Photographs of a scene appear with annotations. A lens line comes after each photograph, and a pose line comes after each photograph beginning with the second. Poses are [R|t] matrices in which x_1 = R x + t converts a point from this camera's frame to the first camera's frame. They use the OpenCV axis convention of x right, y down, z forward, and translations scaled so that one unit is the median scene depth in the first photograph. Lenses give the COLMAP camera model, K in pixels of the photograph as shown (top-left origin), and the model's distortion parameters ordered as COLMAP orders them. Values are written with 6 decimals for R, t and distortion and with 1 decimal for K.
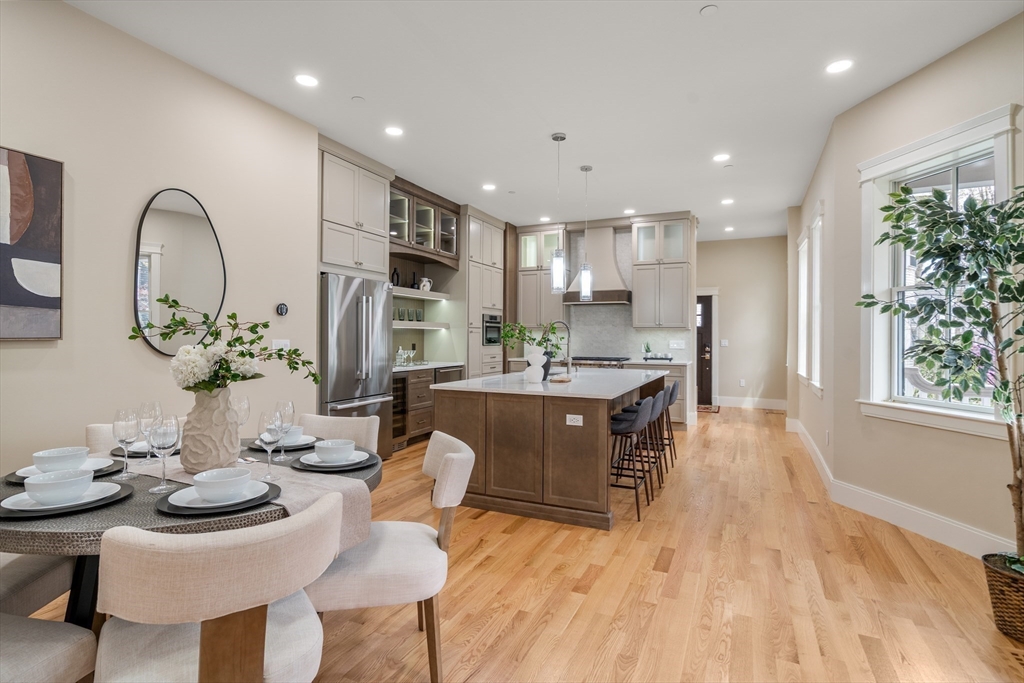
lens RADIAL K [[497.2, 0, 519.1], [0, 497.2, 332.0], [0, 0, 1]] dist [0.001982, 0.000864]
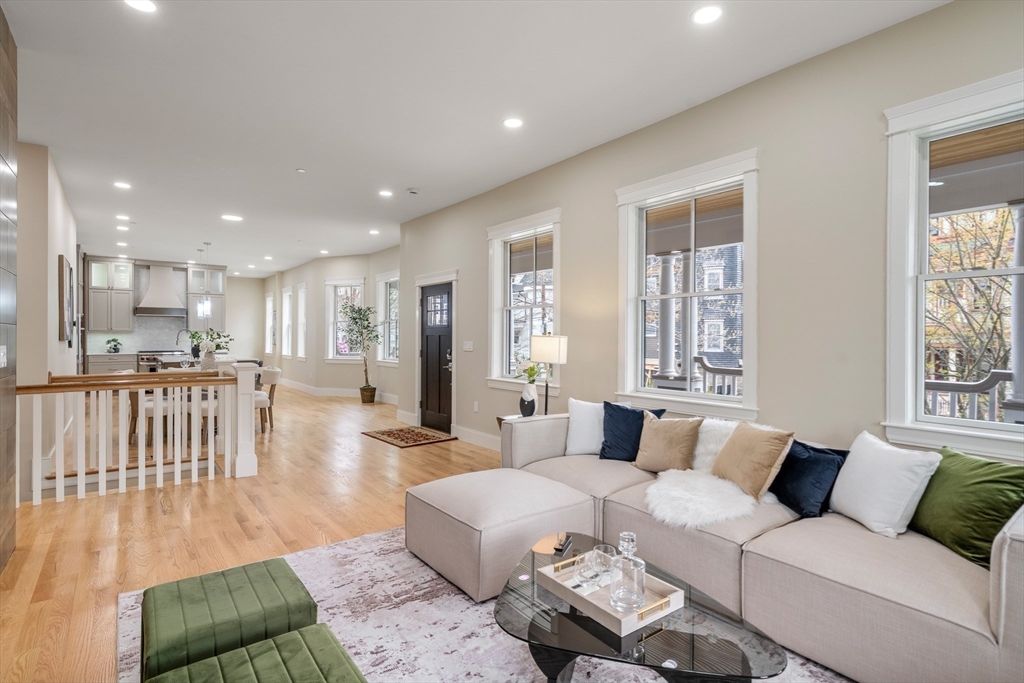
lens RADIAL K [[497.2, 0, 505.2], [0, 497.2, 335.3], [0, 0, 1]] dist [0.001982, 0.000864]
pose [[0.464966, -0.004040, 0.885319, -0.880254], [-0.006548, 0.999947, 0.008003, -0.019074], [-0.885304, -0.009518, 0.464915, -0.809312]]
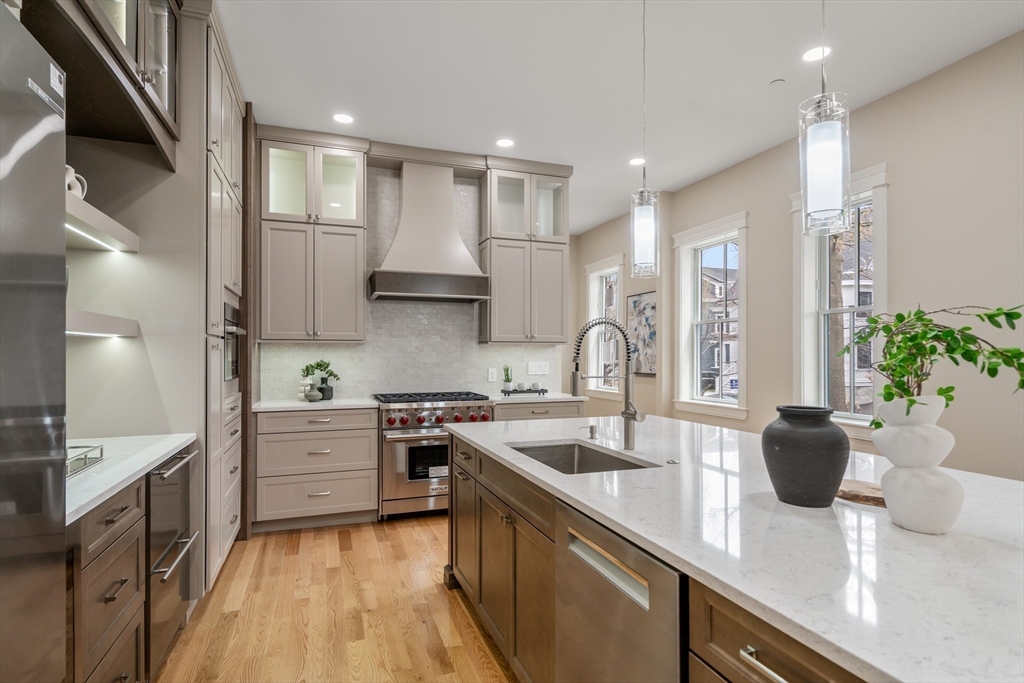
lens RADIAL K [[531.3, 0, 512.6], [0, 531.3, 348.3], [0, 0, 1]] dist [0.018138, 0.001034]
pose [[0.723231, 0.004407, 0.690592, -0.235398], [-0.001713, 0.999988, -0.004587, 0.002716], [-0.690604, 0.002135, 0.723230, 0.620888]]
